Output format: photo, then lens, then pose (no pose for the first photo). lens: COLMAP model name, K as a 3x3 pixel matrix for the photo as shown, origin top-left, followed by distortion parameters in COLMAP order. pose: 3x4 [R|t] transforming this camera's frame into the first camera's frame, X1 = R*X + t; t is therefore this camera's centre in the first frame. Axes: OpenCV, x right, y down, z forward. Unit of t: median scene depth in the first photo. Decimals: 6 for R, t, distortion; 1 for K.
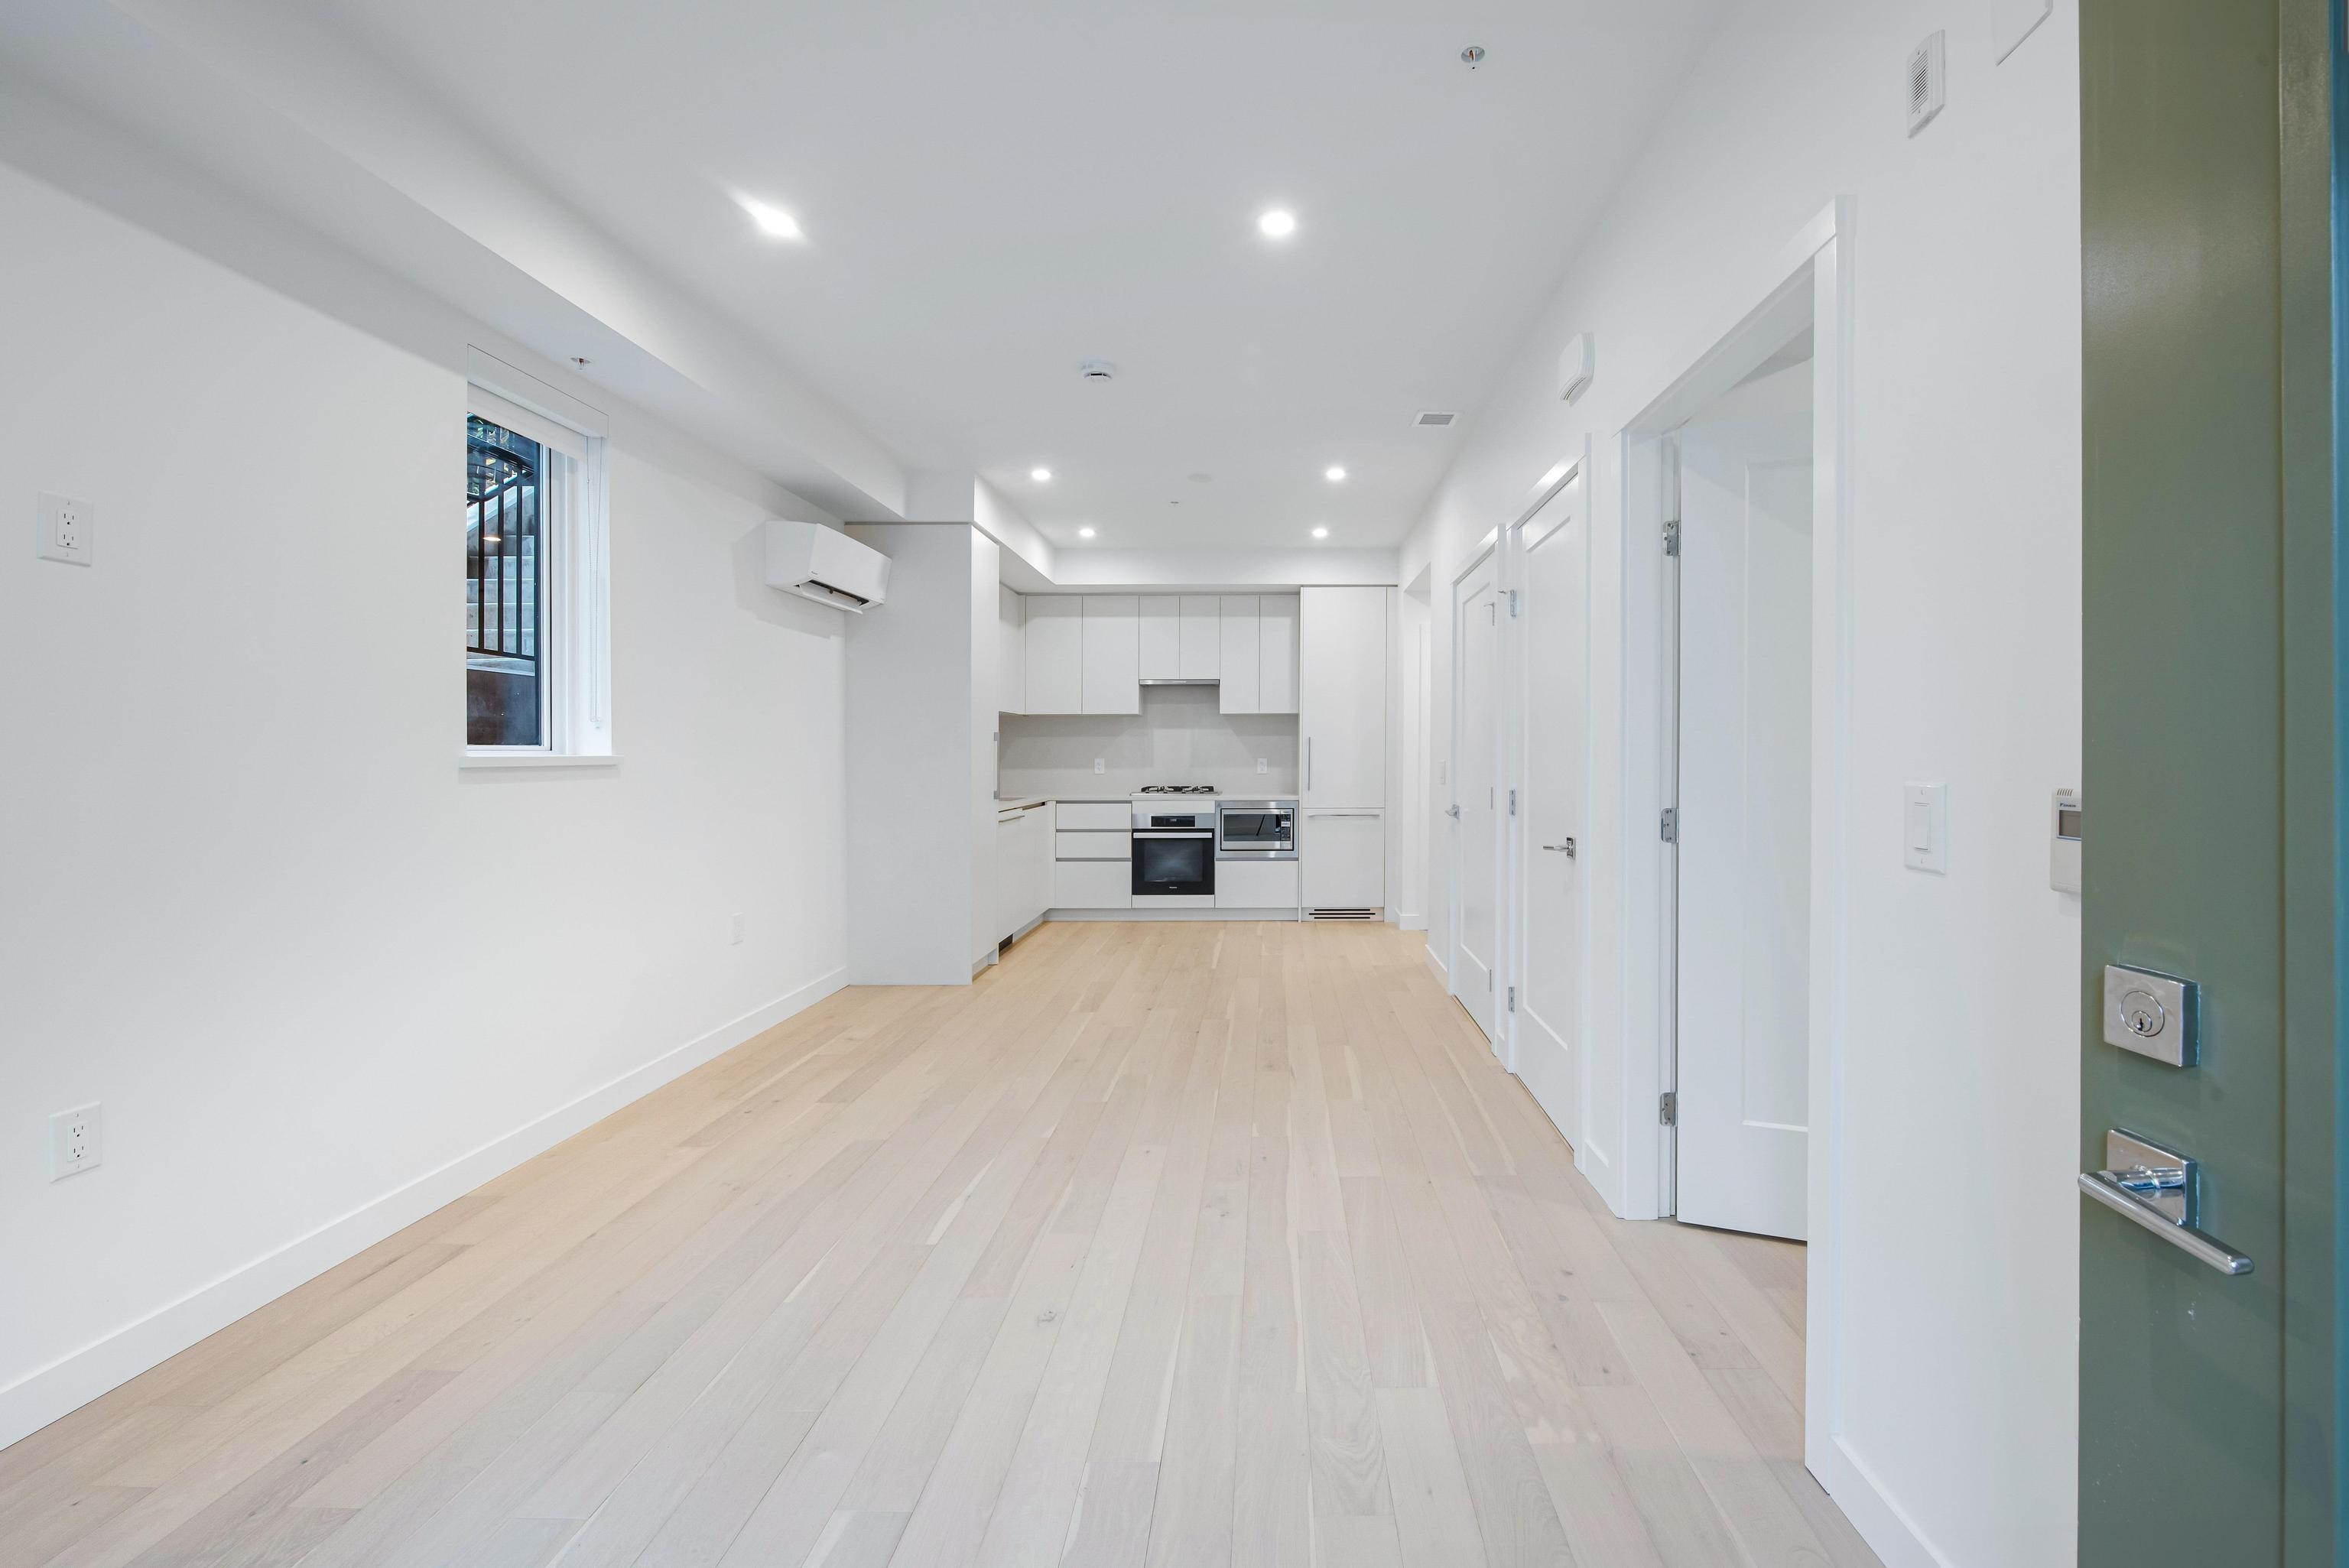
lens RADIAL K [[899.2, 0, 1236.2], [0, 899.2, 760.9], [0, 0, 1]] dist [0.000122, 0.000005]
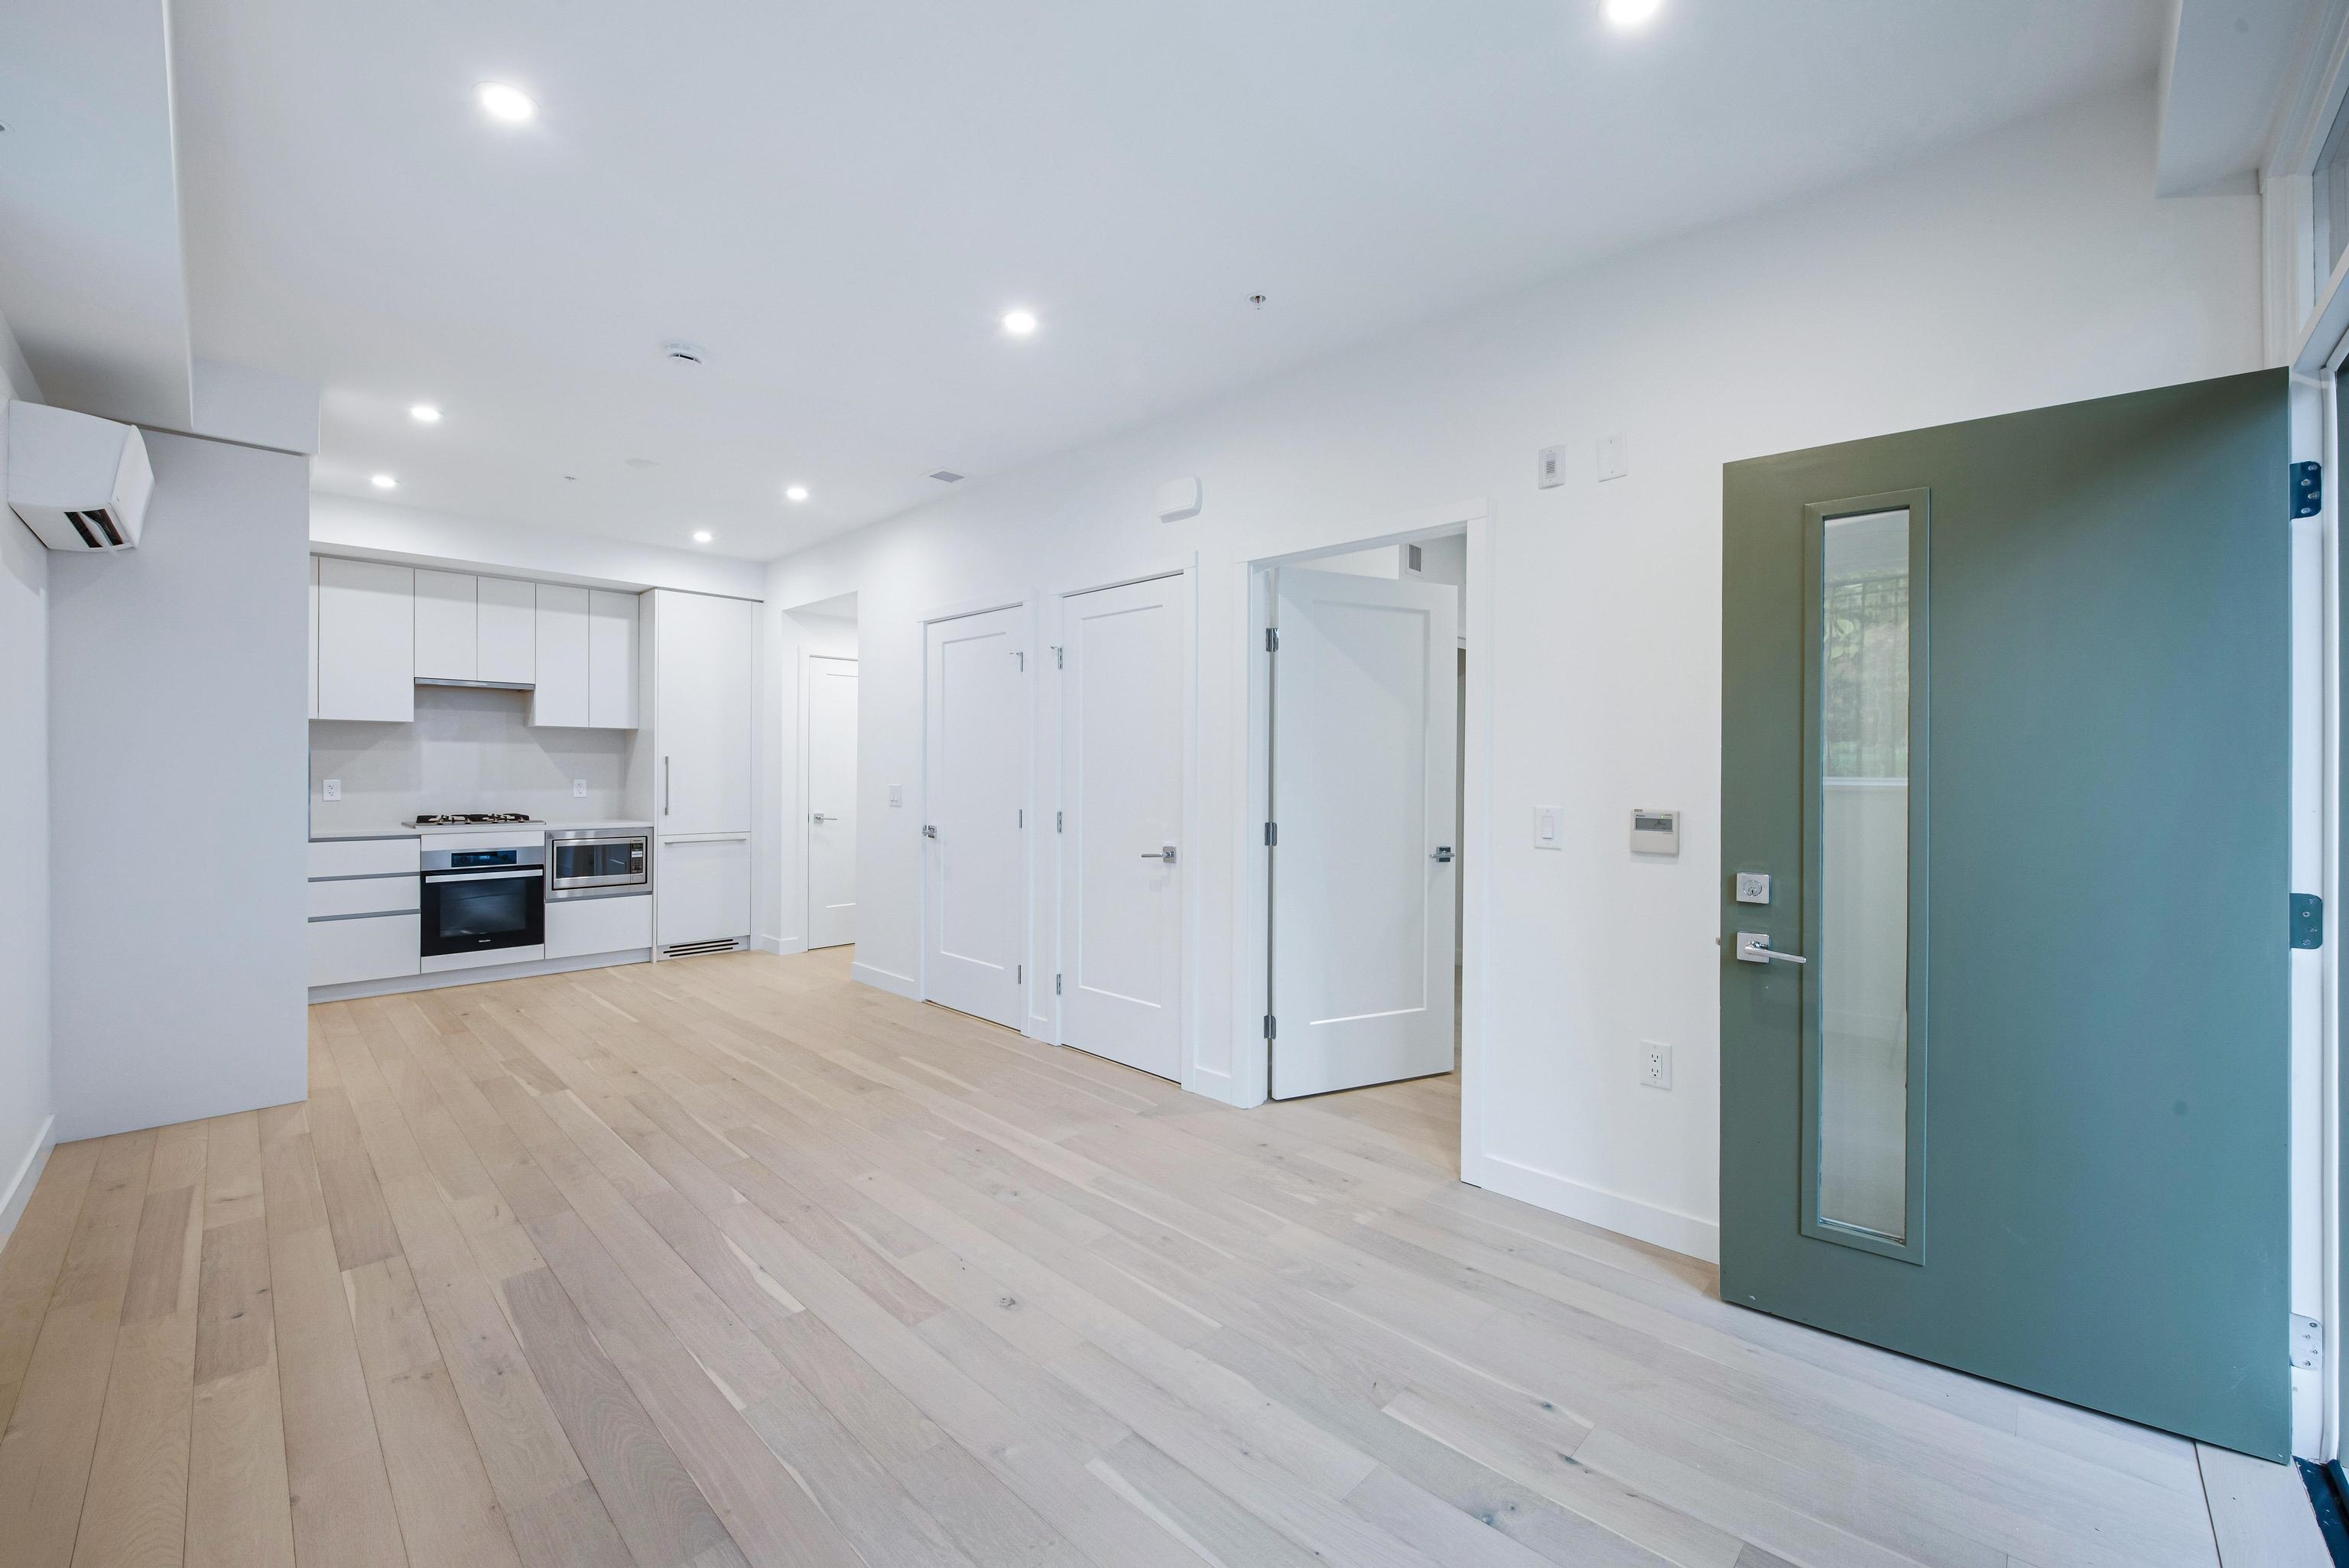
lens RADIAL K [[934.5, 0, 1081.5], [0, 934.5, 774.2], [0, 0, 1]] dist [-0.000097, -0.006035]
pose [[0.732791, 0.003655, 0.680444, -0.267947], [-0.002144, 0.999993, -0.003063, -0.007150], [-0.680451, 0.000786, 0.732793, 0.029399]]
